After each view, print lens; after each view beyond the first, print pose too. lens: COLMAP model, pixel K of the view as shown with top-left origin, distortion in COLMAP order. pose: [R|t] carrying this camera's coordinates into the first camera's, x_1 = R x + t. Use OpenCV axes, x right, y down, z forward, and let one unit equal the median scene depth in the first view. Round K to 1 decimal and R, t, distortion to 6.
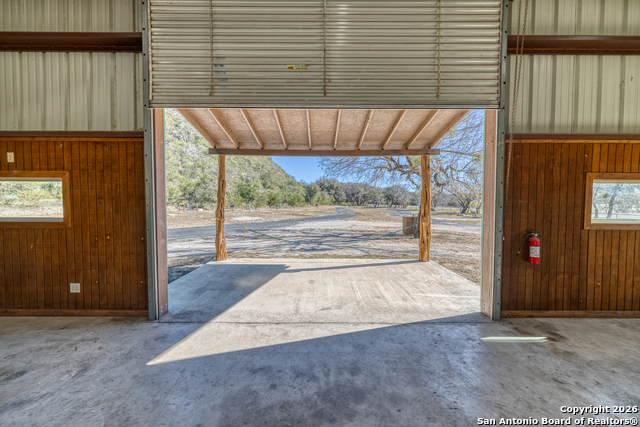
lens RADIAL K [[268.0, 0, 319.7], [0, 268.0, 211.2], [0, 0, 1]] dist [-0.001389, 0.000171]
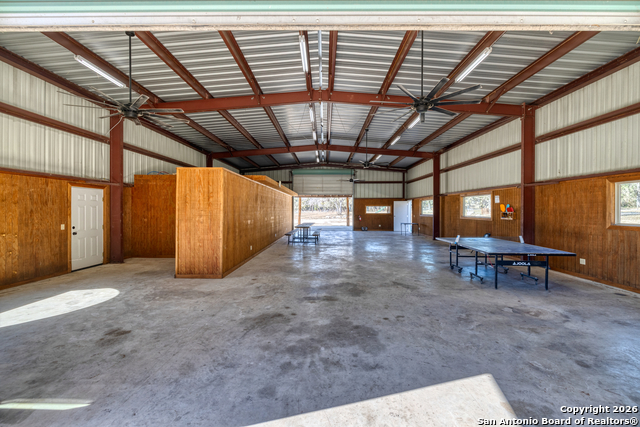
lens RADIAL K [[268.0, 0, 320.0], [0, 268.0, 211.0], [0, 0, 1]] dist [-0.001389, 0.000171]
pose [[-0.999803, -0.007906, 0.018189, -0.021675], [-0.007103, 0.999017, 0.043745, -0.084465], [-0.018517, 0.043607, -0.998877, 2.105792]]
